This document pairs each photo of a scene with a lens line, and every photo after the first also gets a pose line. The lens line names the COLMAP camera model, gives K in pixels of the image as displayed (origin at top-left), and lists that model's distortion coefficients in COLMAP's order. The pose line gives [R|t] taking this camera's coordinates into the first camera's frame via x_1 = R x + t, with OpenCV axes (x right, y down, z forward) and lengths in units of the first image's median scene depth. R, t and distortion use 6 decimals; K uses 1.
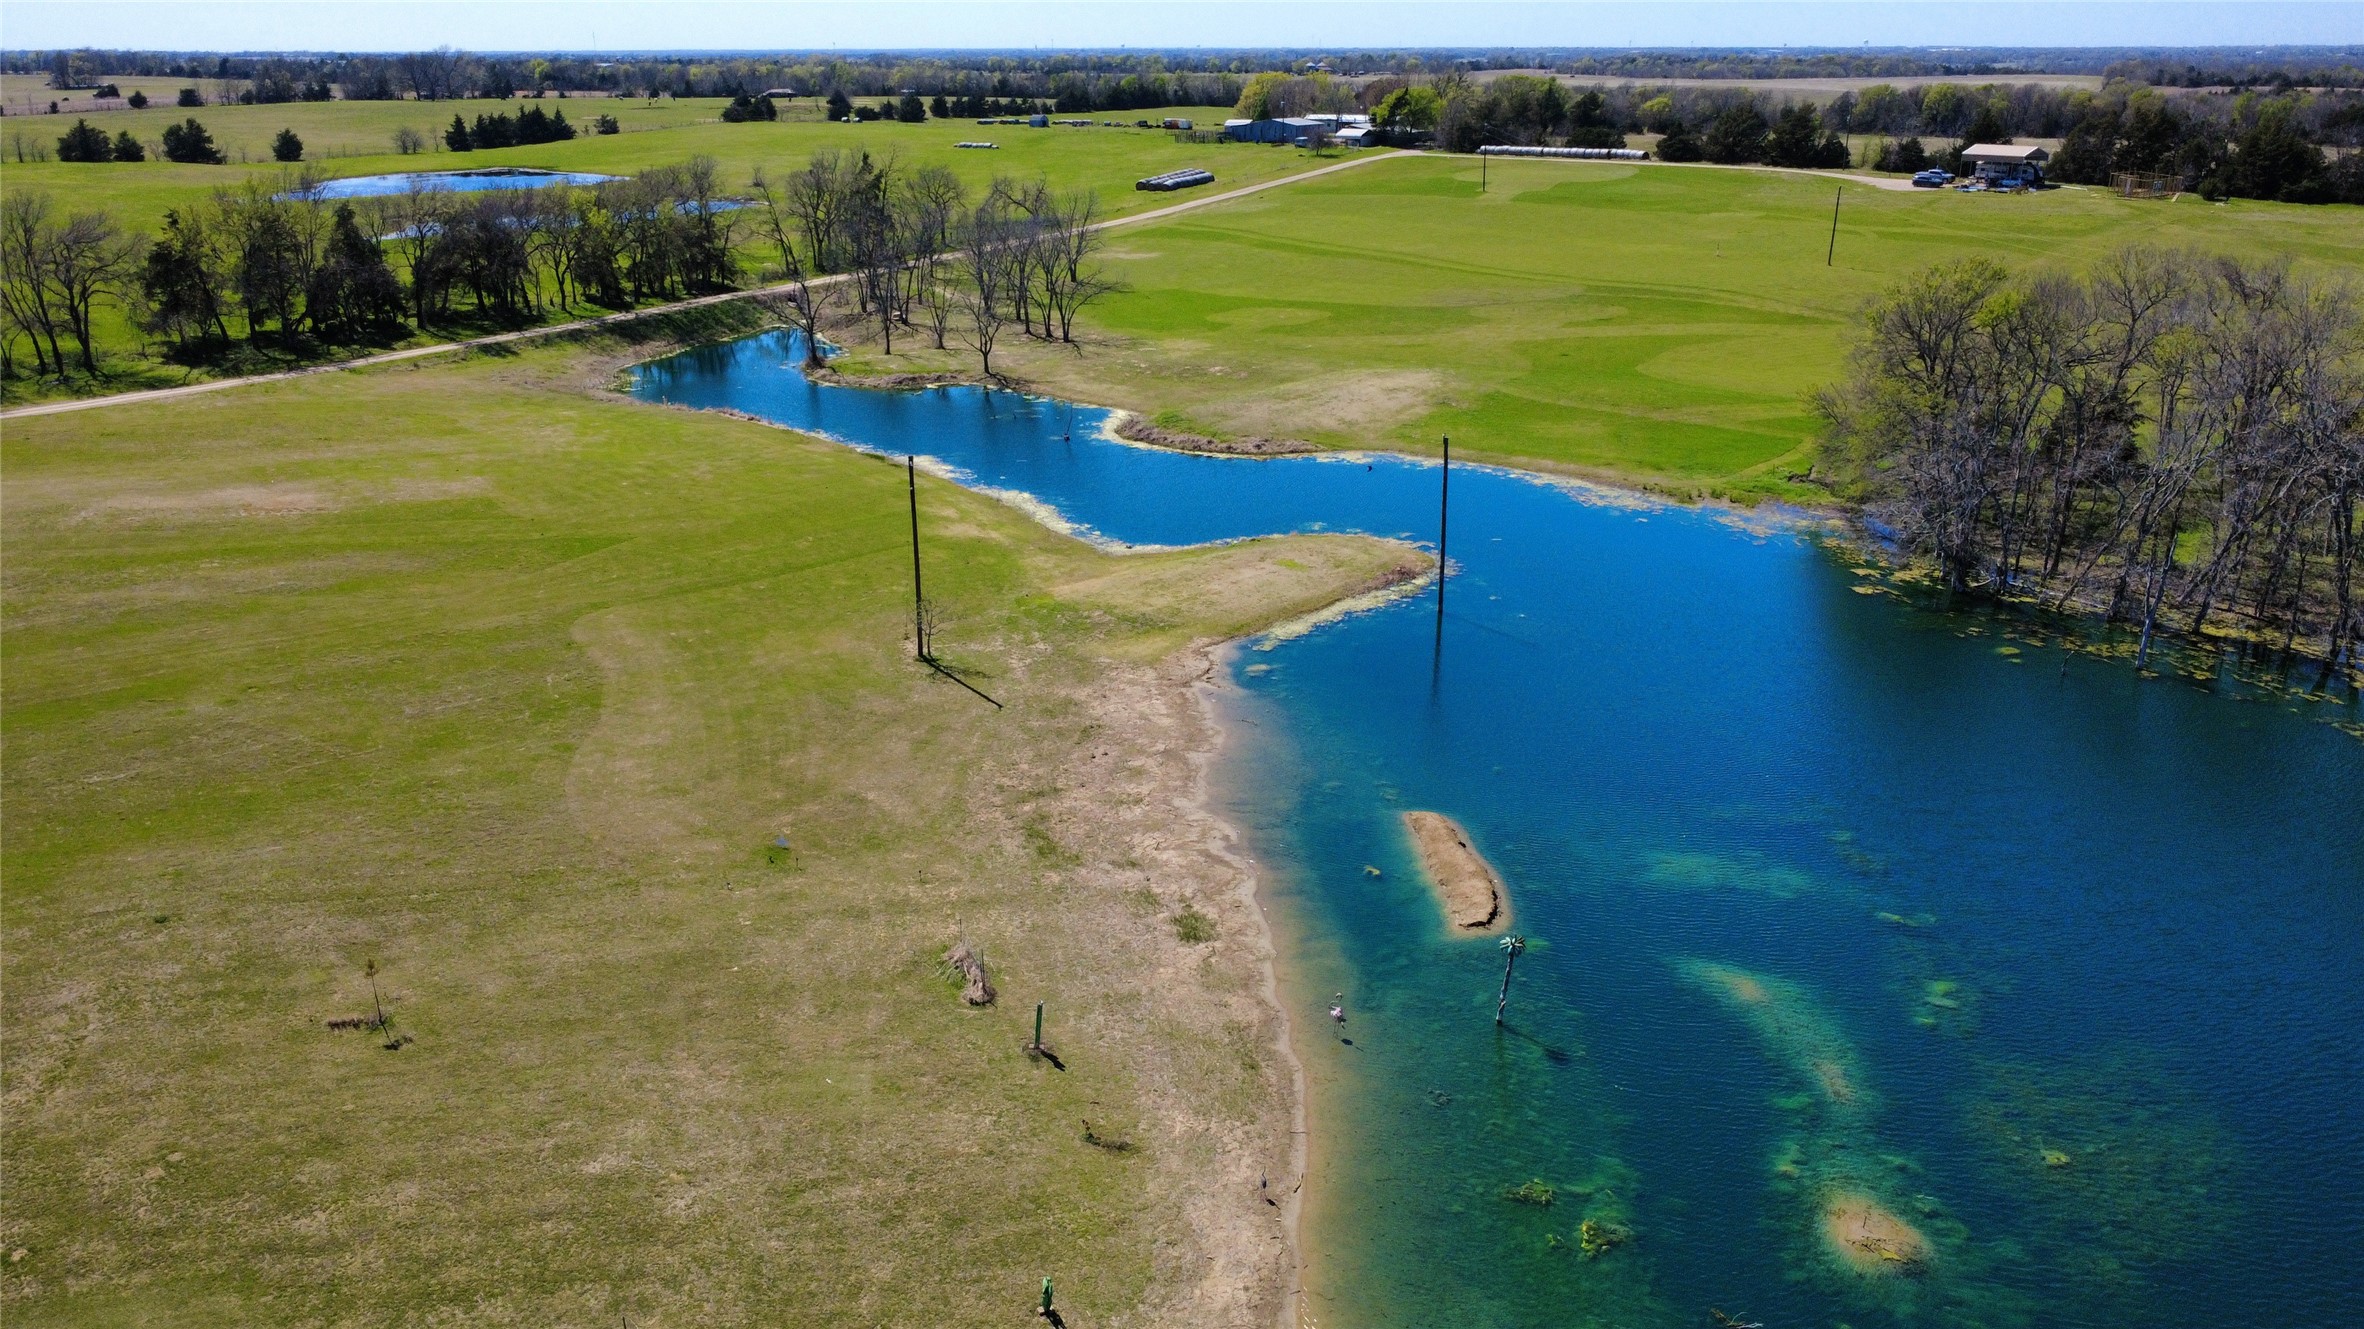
lens RADIAL K [[1728.9, 0, 1183.6], [0, 1728.9, 669.8], [0, 0, 1]] dist [-0.000820, 0.000529]
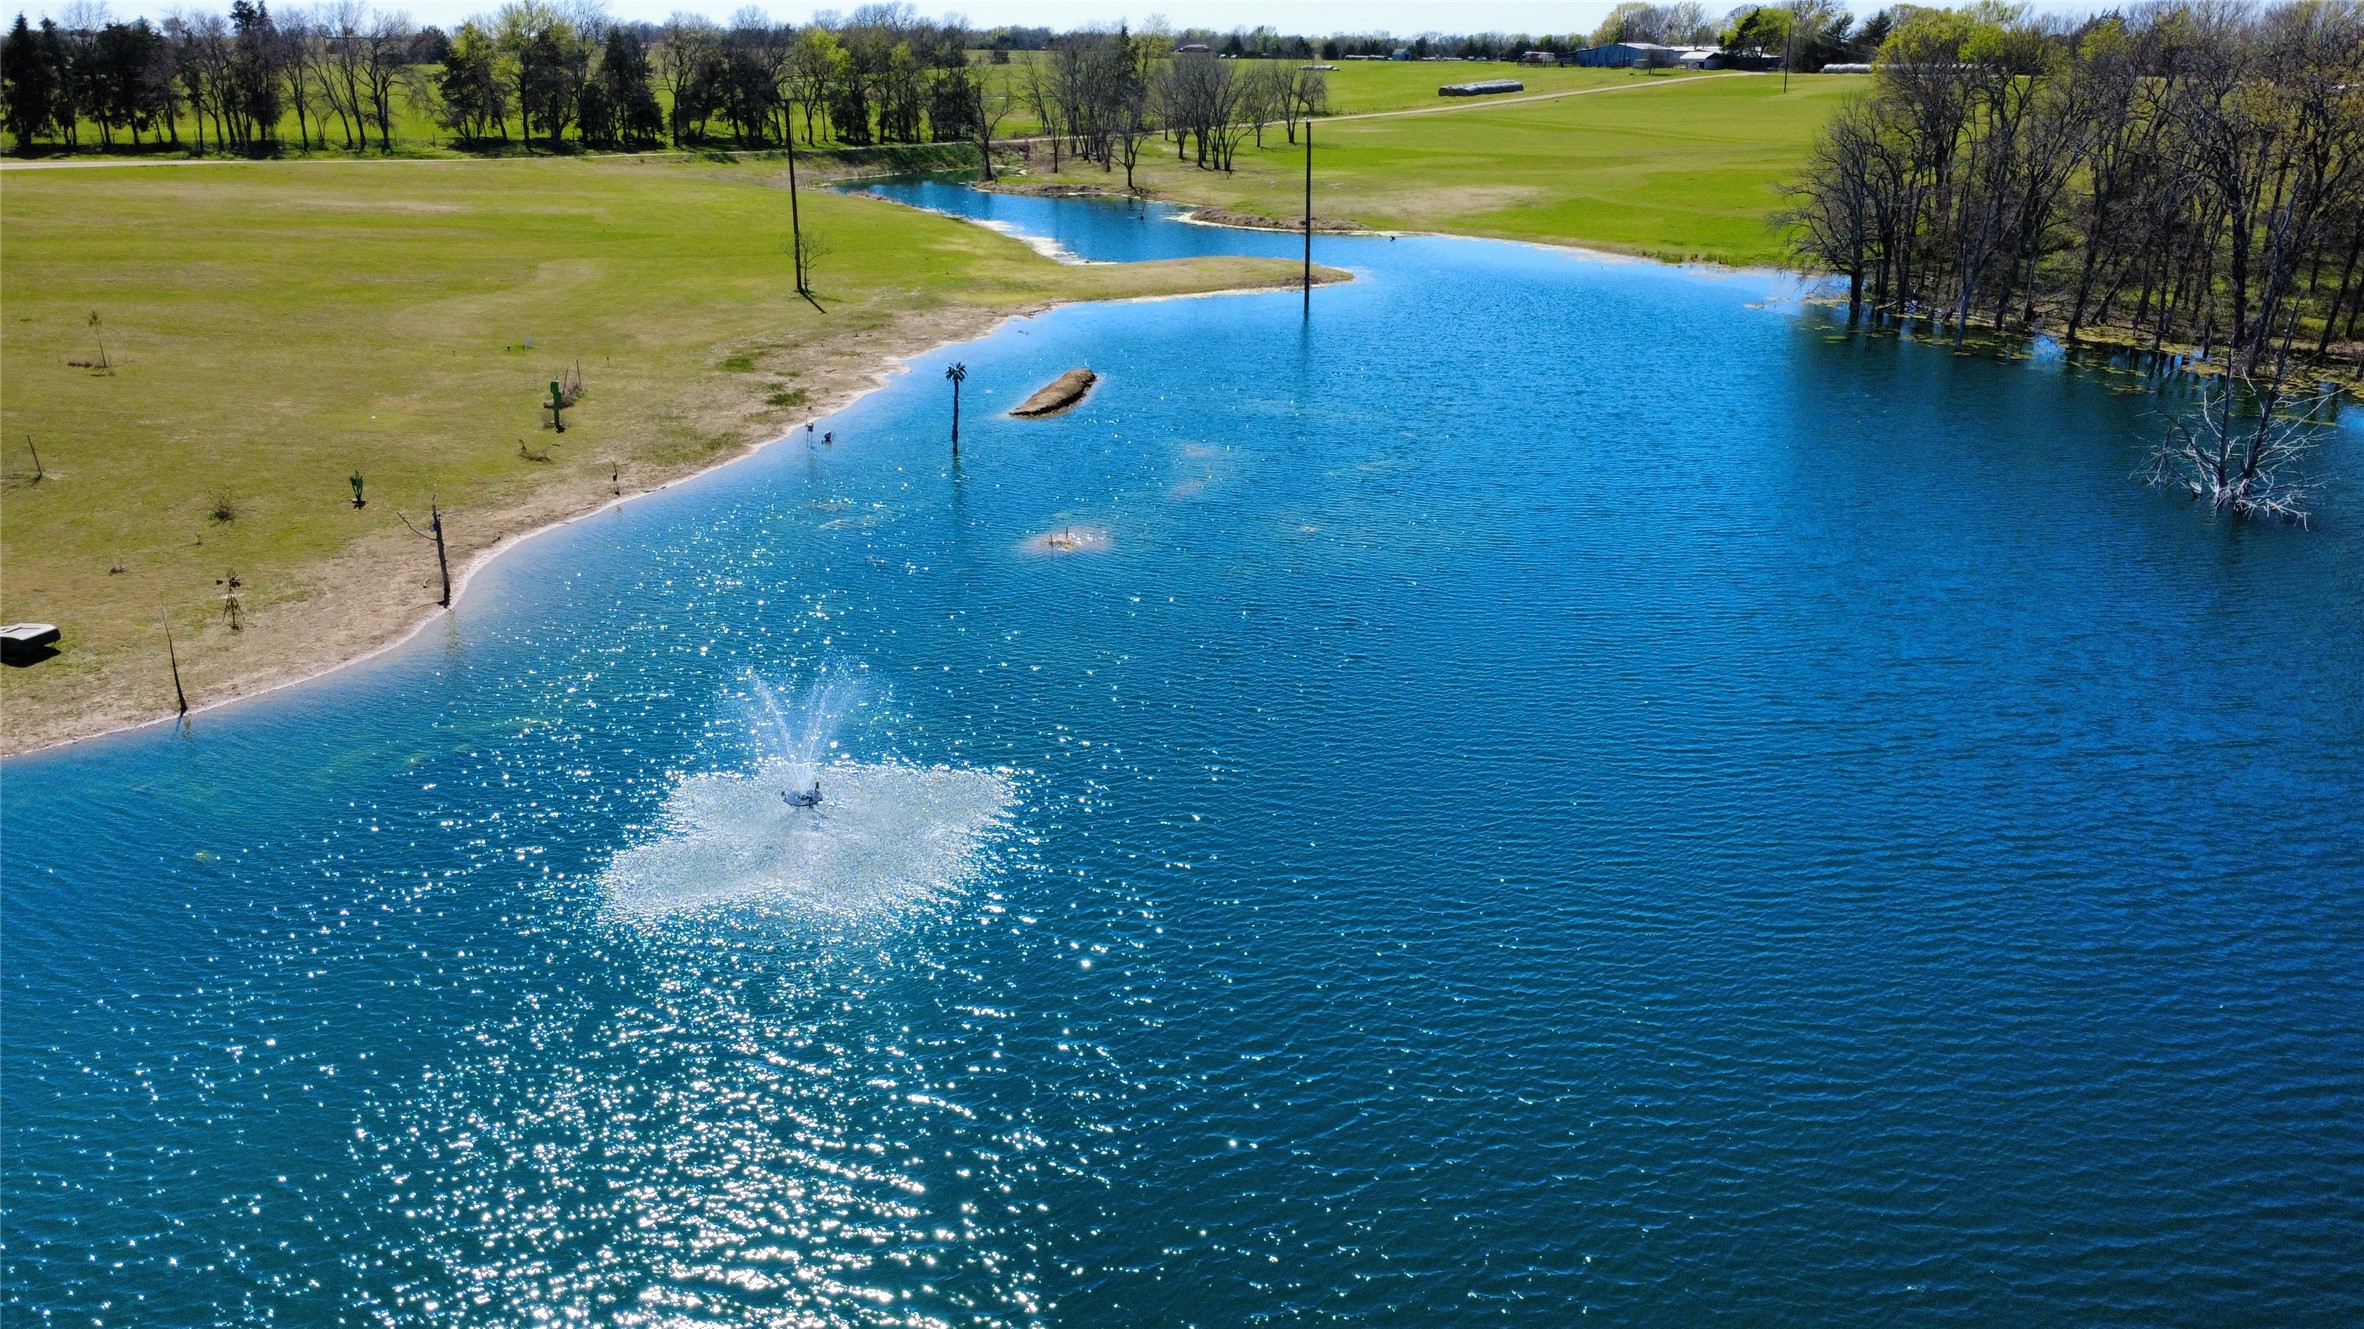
lens RADIAL K [[1728.9, 0, 1183.6], [0, 1728.9, 669.8], [0, 0, 1]] dist [-0.000820, 0.000529]
pose [[0.963956, 0.093140, -0.249226, 0.222170], [-0.093190, 0.995580, 0.011623, 0.114274], [0.249208, 0.012021, 0.968375, -0.016690]]
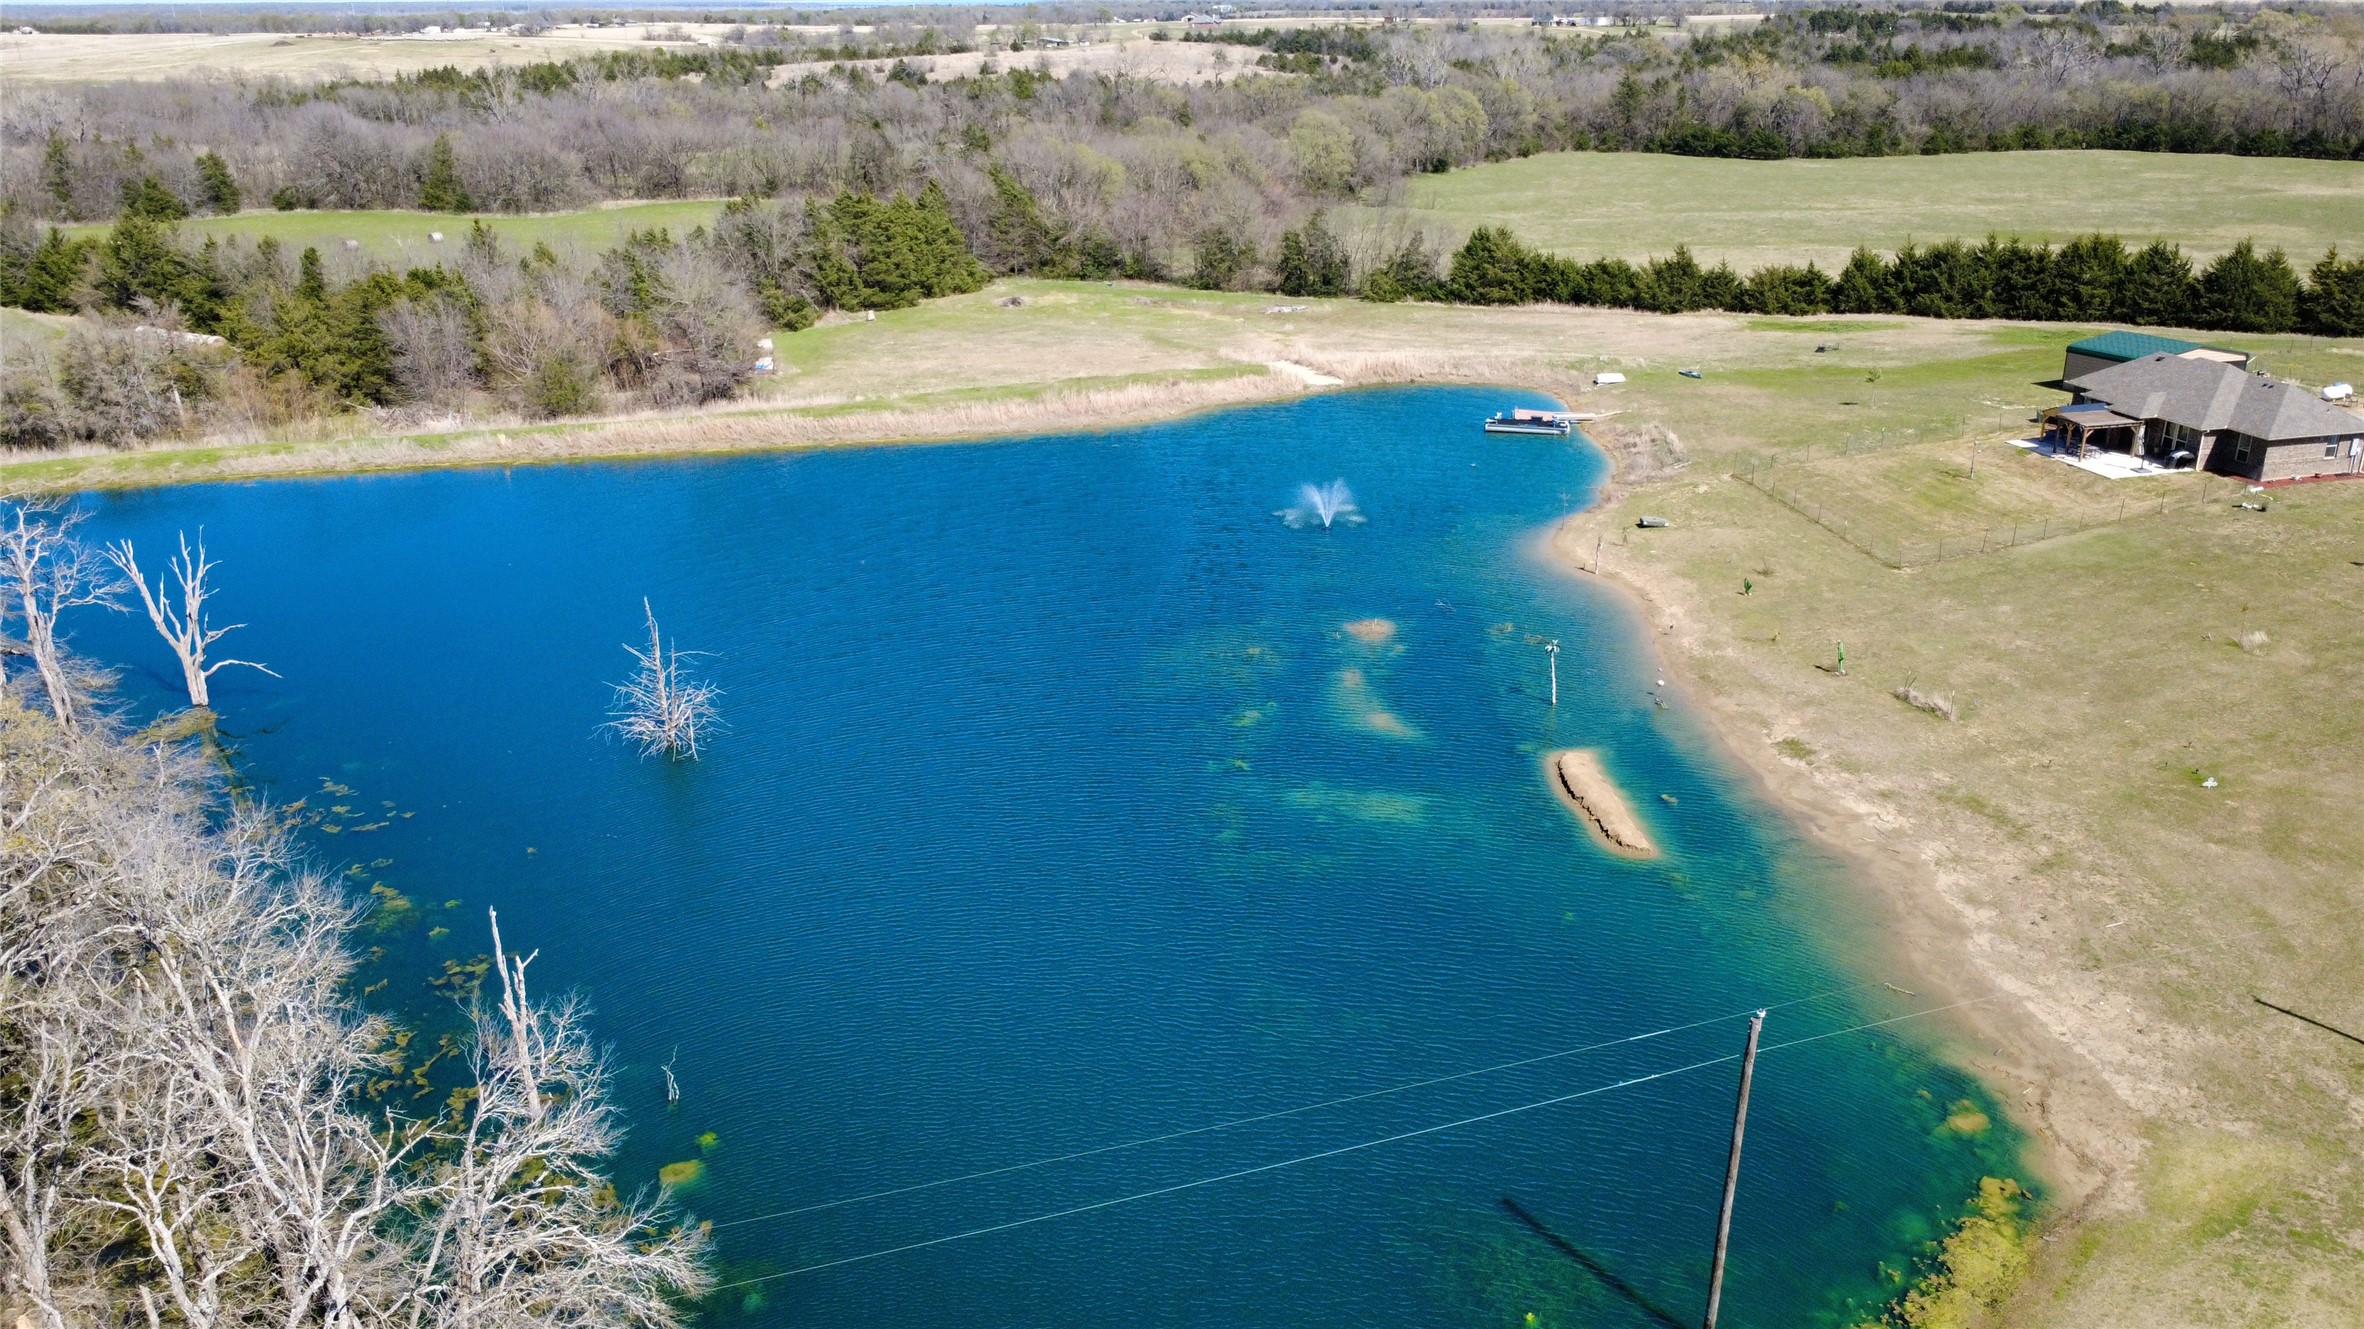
lens RADIAL K [[1728.9, 0, 1183.6], [0, 1728.9, 669.8], [0, 0, 1]] dist [-0.000820, 0.000529]
pose [[-0.999875, 0.006902, 0.014199, 0.173994], [0.014558, 0.751000, 0.660141, -0.296062], [-0.006107, 0.660266, -0.751007, 0.761180]]
